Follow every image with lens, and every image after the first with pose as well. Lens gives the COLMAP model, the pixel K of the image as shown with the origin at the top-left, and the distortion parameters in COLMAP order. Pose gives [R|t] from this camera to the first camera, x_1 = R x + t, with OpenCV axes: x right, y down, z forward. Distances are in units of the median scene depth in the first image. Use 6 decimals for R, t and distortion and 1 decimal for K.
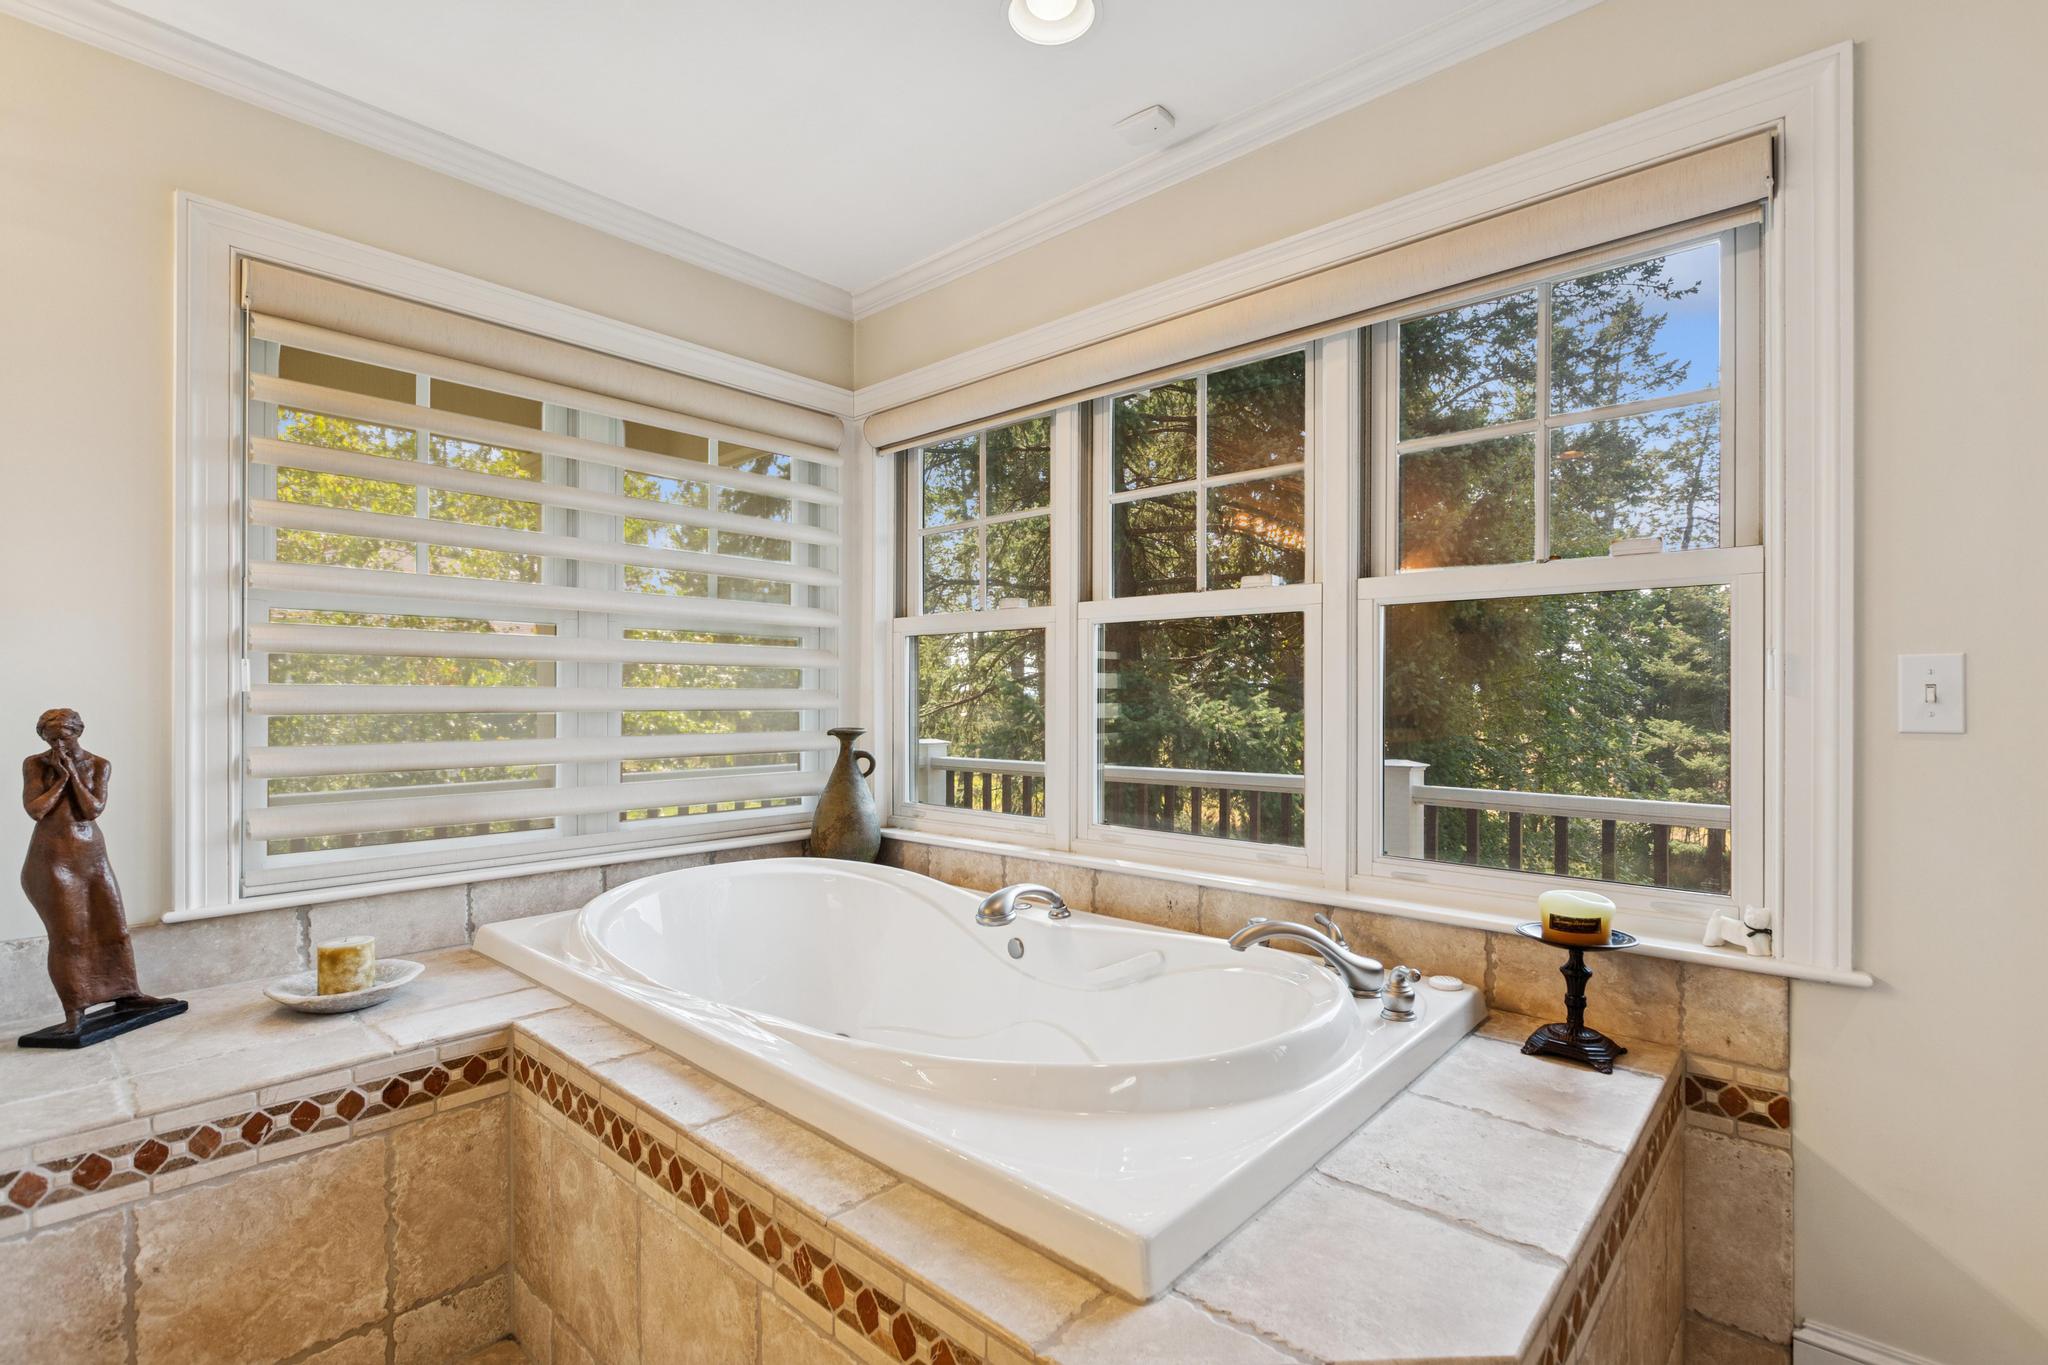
lens RADIAL K [[936.1, 0, 1025.0], [0, 936.1, 685.8], [0, 0, 1]] dist [-0.000955, 0.000094]
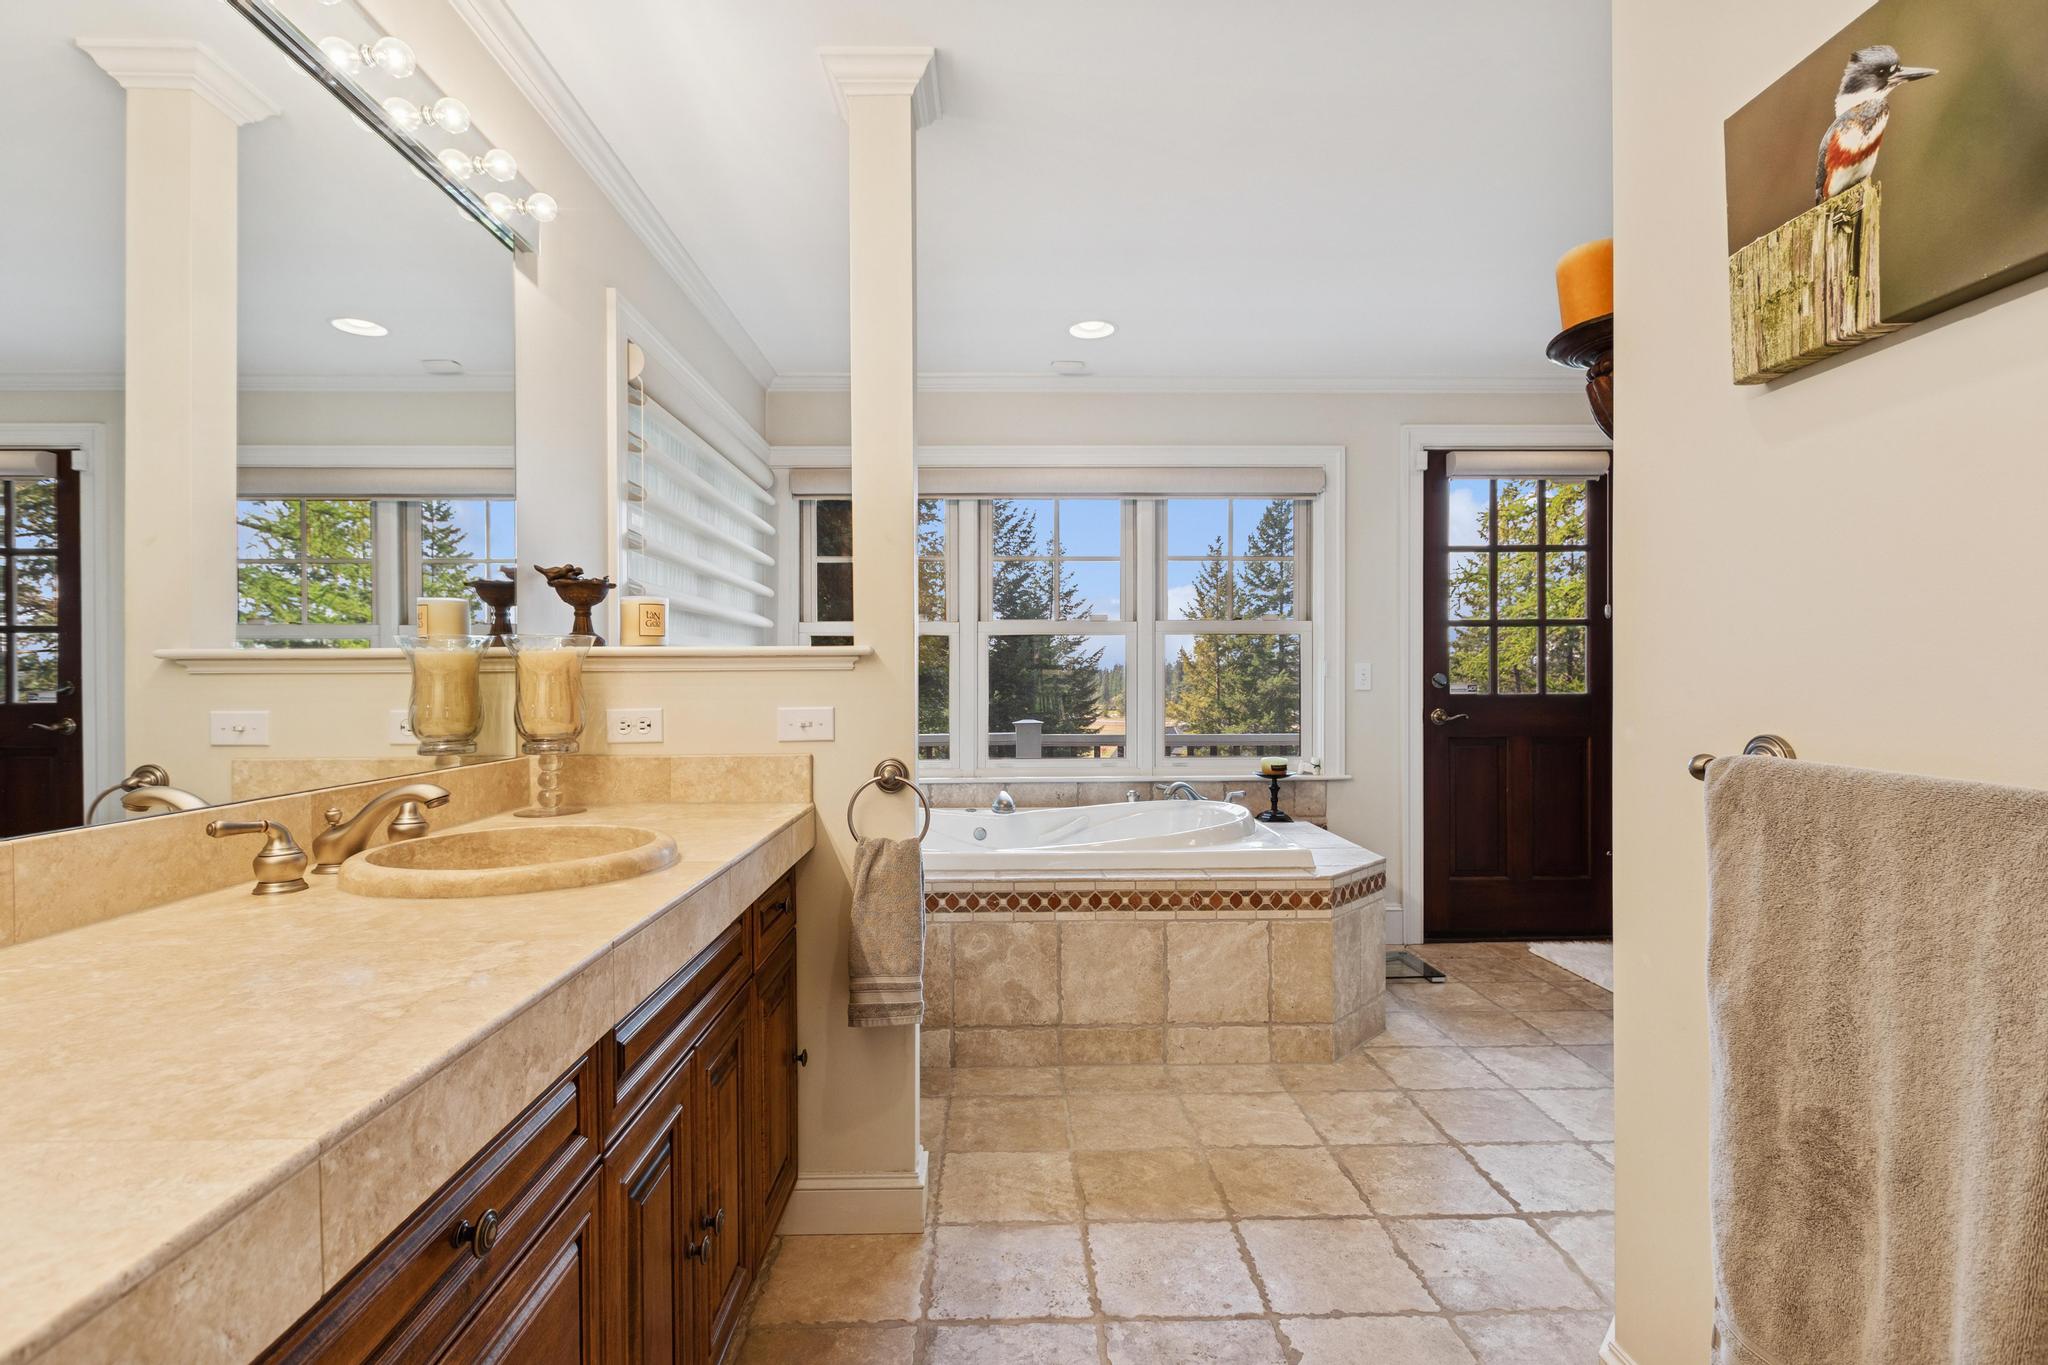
lens RADIAL K [[936.1, 0, 1019.0], [0, 936.1, 685.7], [0, 0, 1]] dist [-0.000955, 0.000094]
pose [[0.728067, -0.003729, 0.685496, -1.682867], [-0.003629, 0.999950, 0.009294, 0.006782], [-0.685496, -0.009254, 0.728017, -0.377486]]
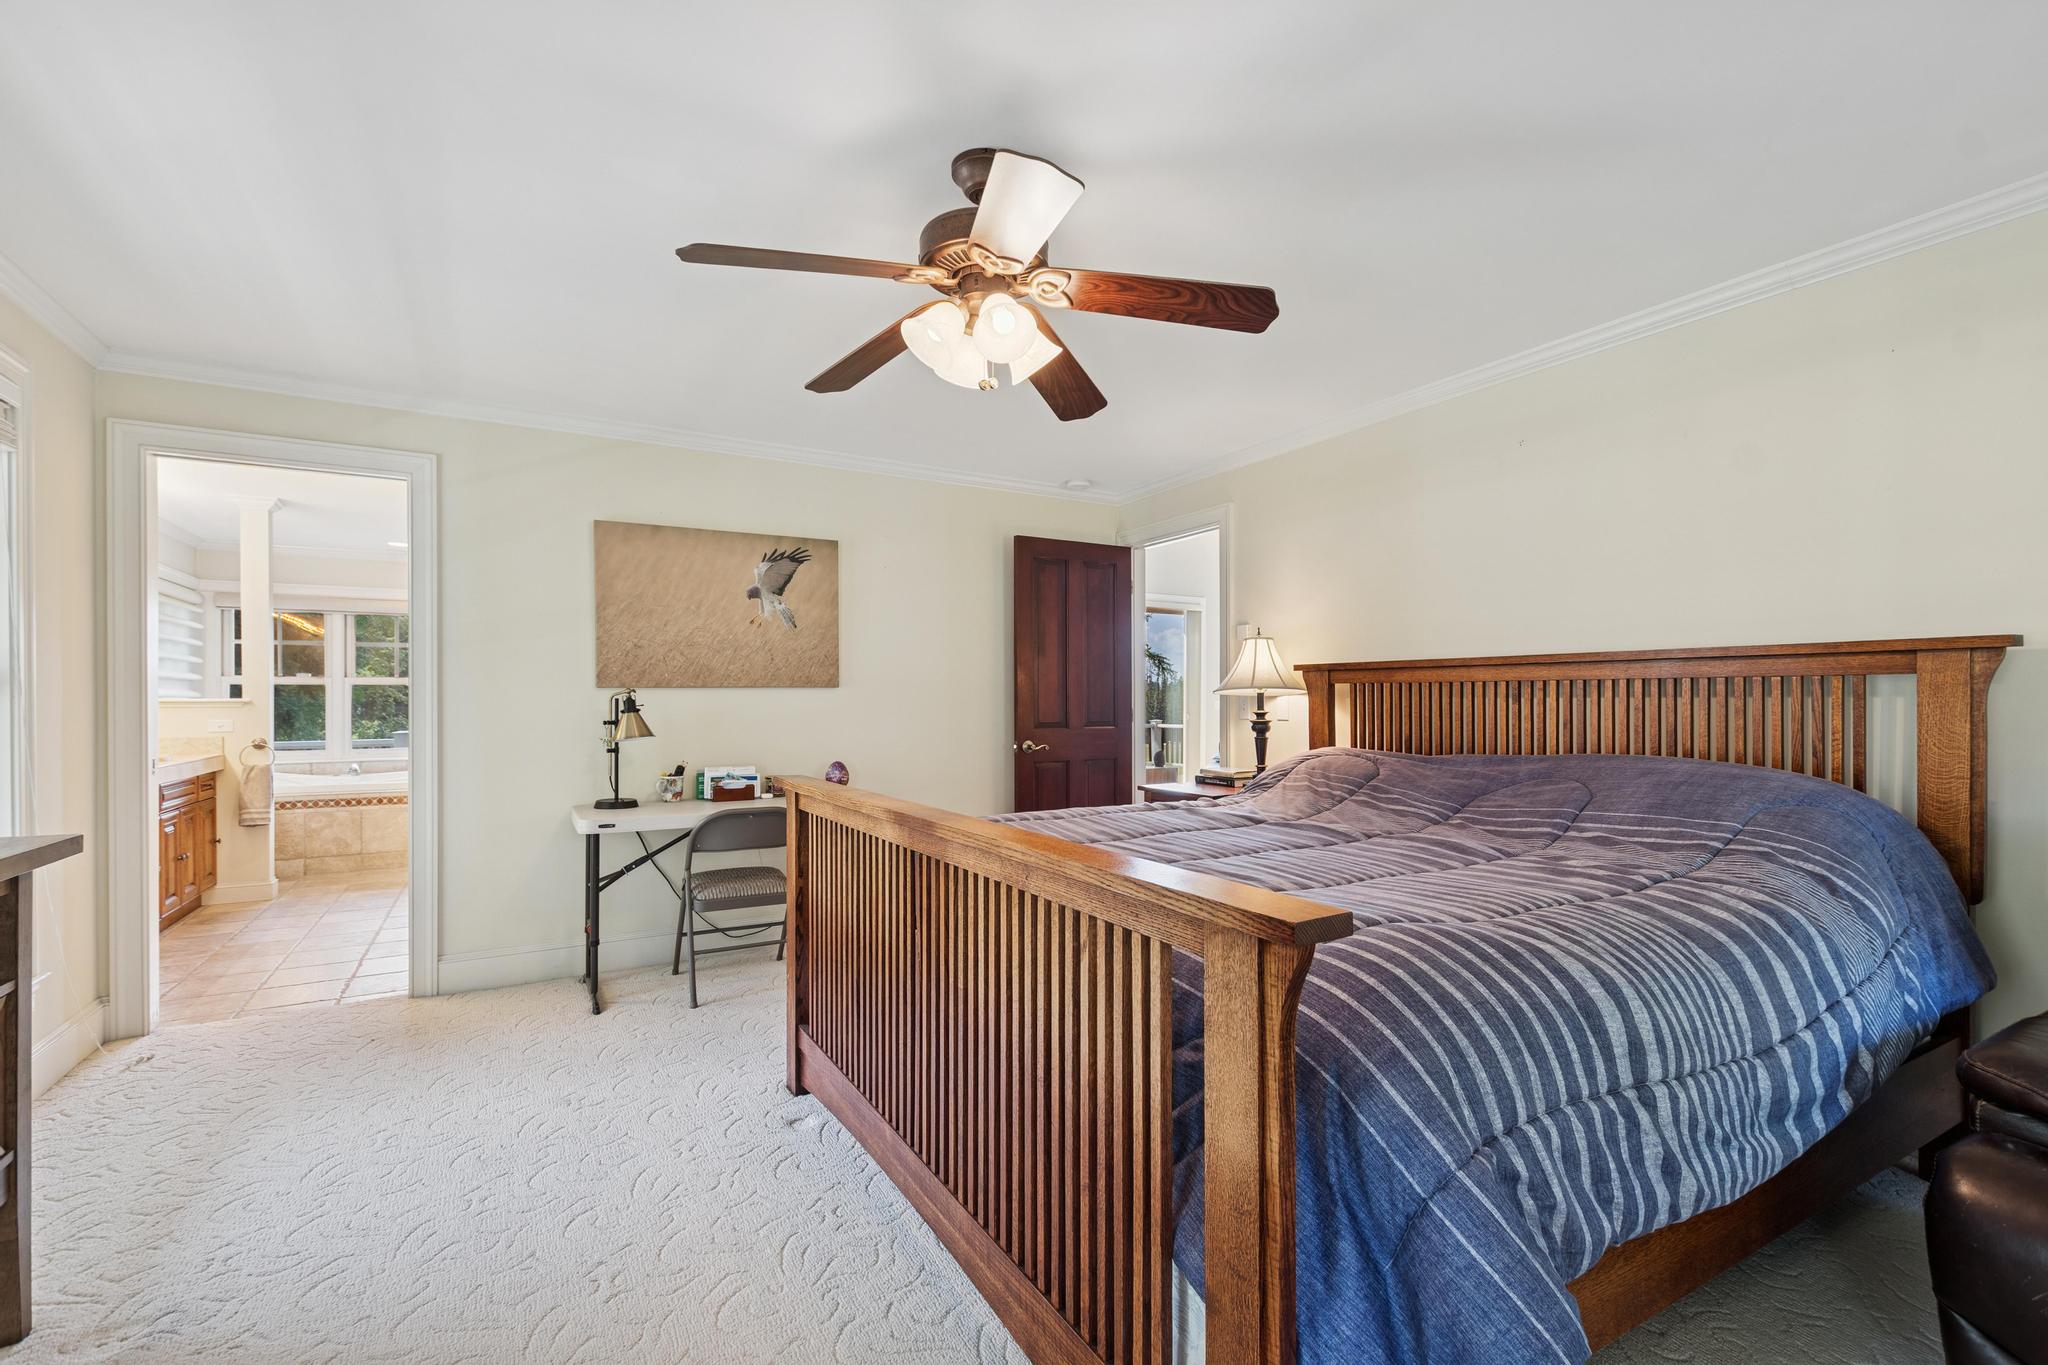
lens RADIAL K [[893.4, 0, 1030.3], [0, 893.4, 698.9], [0, 0, 1]] dist [0.002962, 0.000360]
pose [[0.312840, 0.001464, 0.949805, -3.455311], [-0.004917, 0.999988, 0.000079, -0.057775], [-0.949793, -0.004695, 0.312844, -3.526975]]
